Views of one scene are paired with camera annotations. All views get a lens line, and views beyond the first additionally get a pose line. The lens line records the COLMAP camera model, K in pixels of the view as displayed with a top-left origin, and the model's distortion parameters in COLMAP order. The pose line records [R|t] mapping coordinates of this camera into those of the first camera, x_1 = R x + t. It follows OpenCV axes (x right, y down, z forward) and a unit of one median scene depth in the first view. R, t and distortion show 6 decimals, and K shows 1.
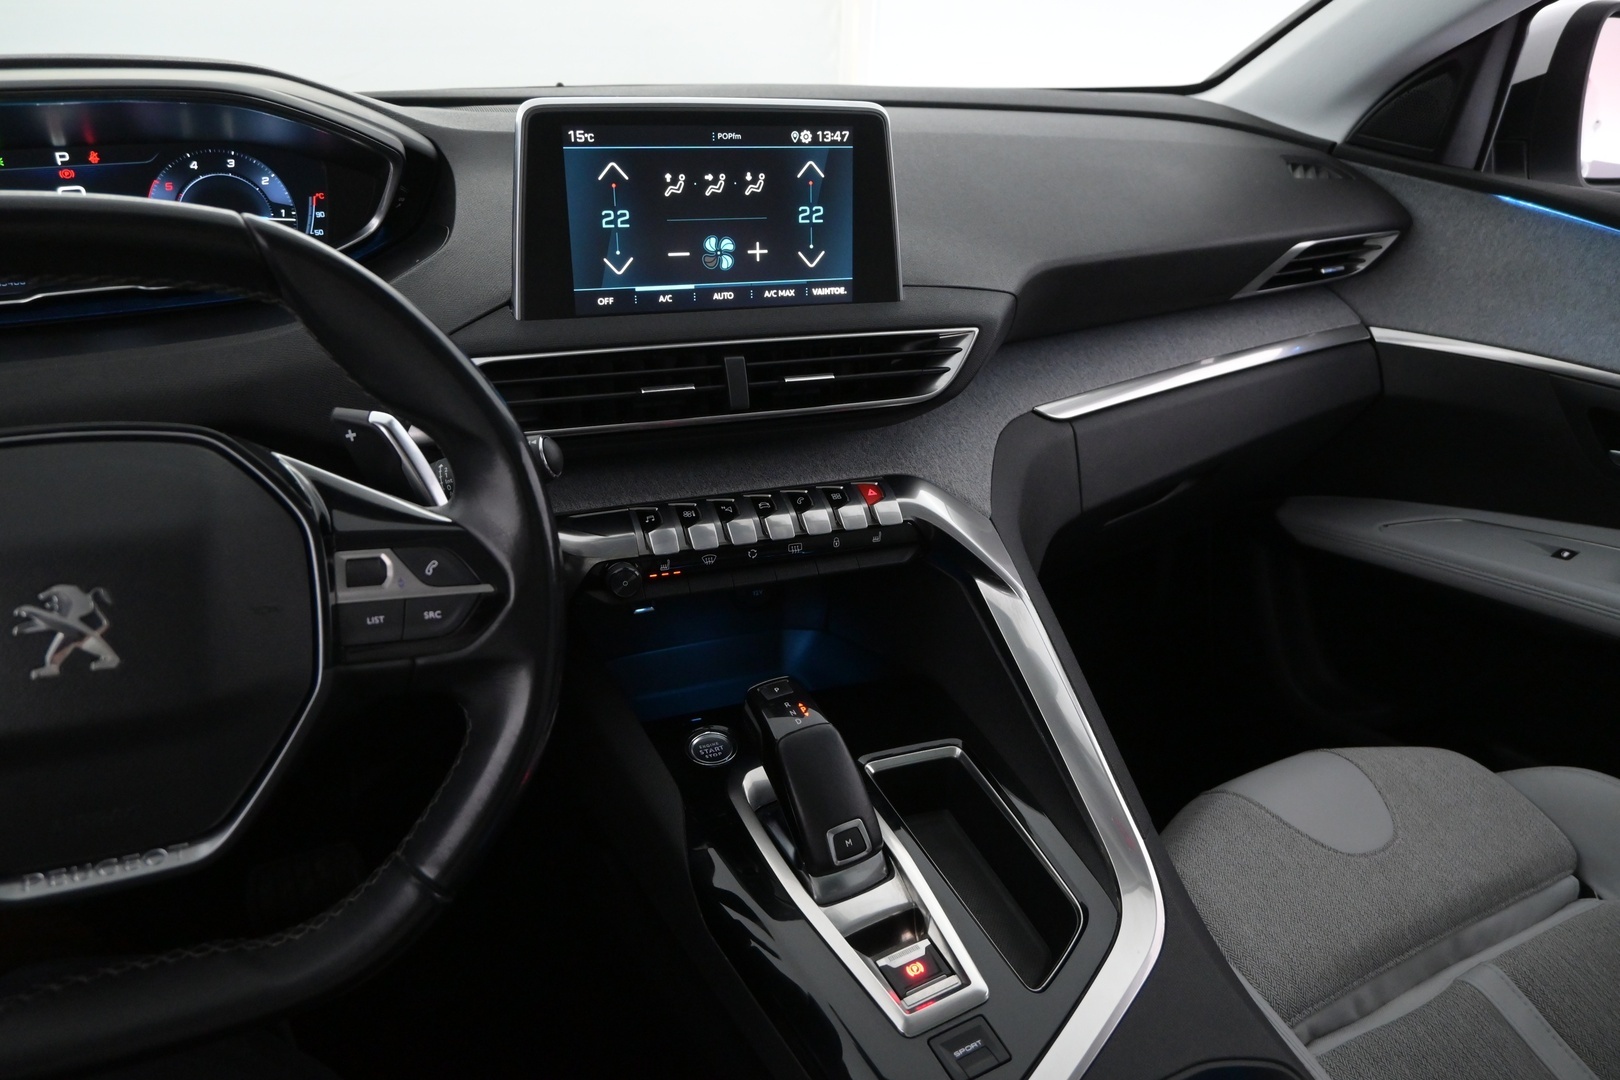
lens RADIAL K [[1120.8, 0, 810.9], [0, 1120.8, 536.4], [0, 0, 1]] dist [0.008072, -0.004978]
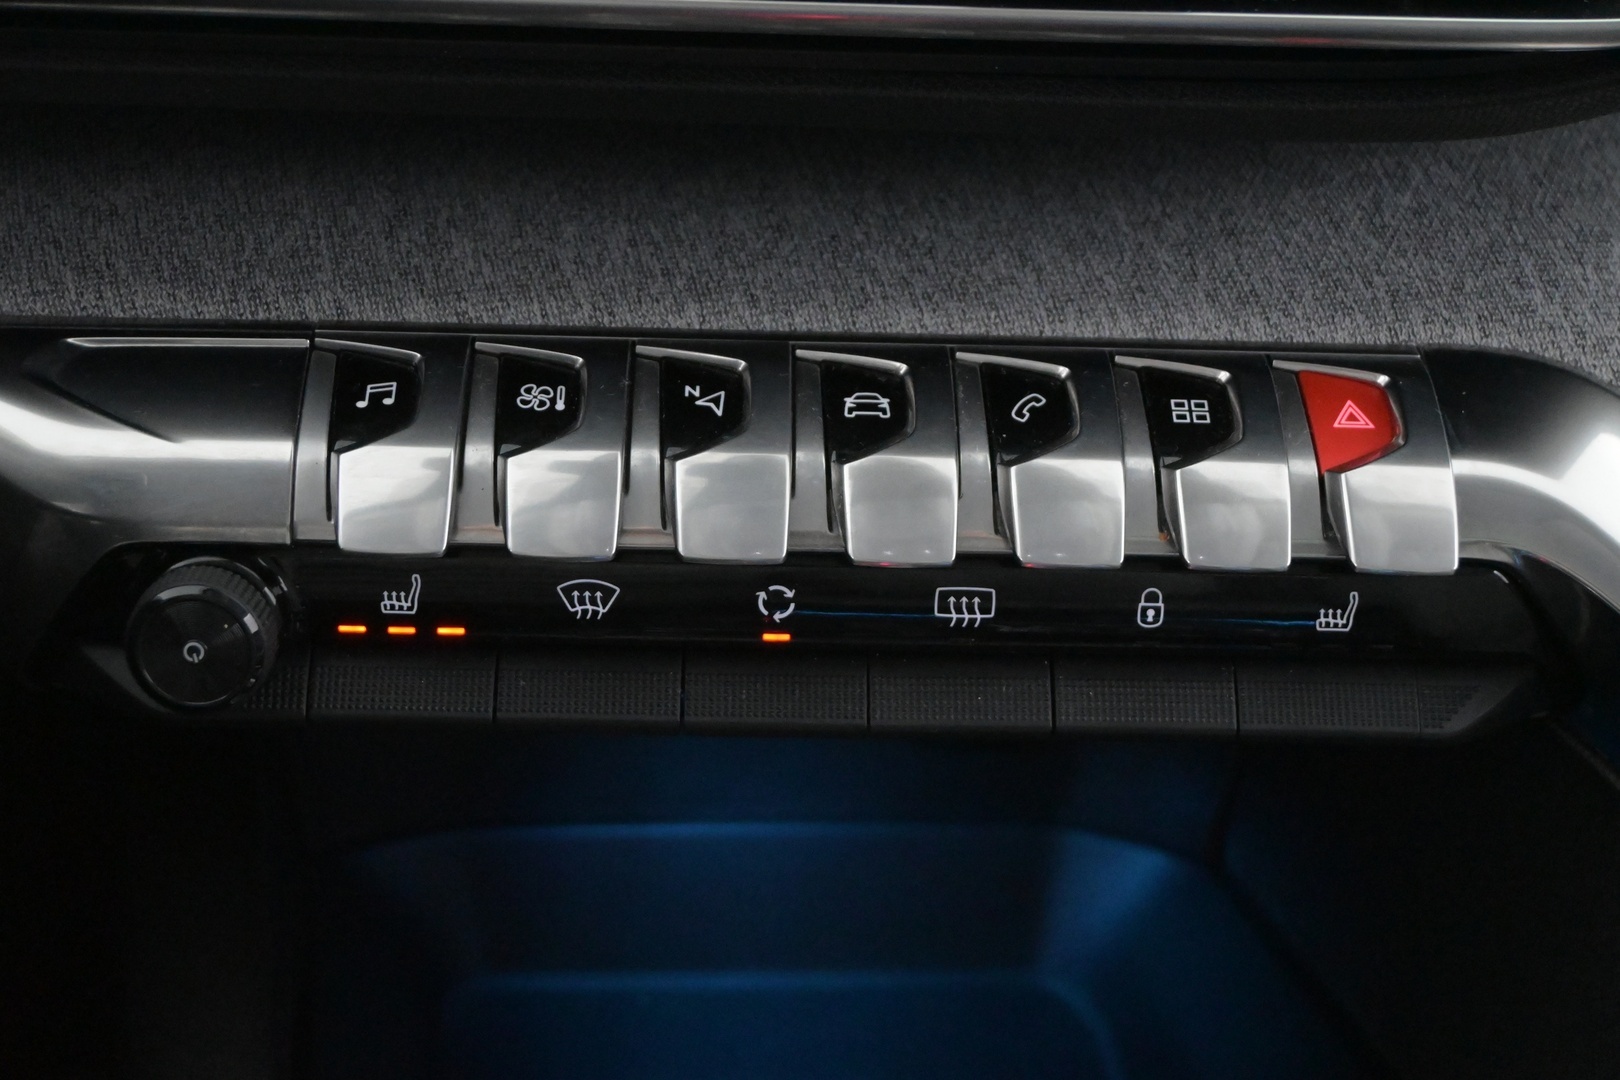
lens RADIAL K [[2678.9, 0, 801.5], [0, 2678.9, 540.2], [0, 0, 1]] dist [0.001096, 0.000000]
pose [[0.951837, 0.163923, -0.259105, 0.101297], [-0.145175, 0.985300, 0.090045, -0.051057], [0.270057, -0.048092, 0.961643, 0.472336]]
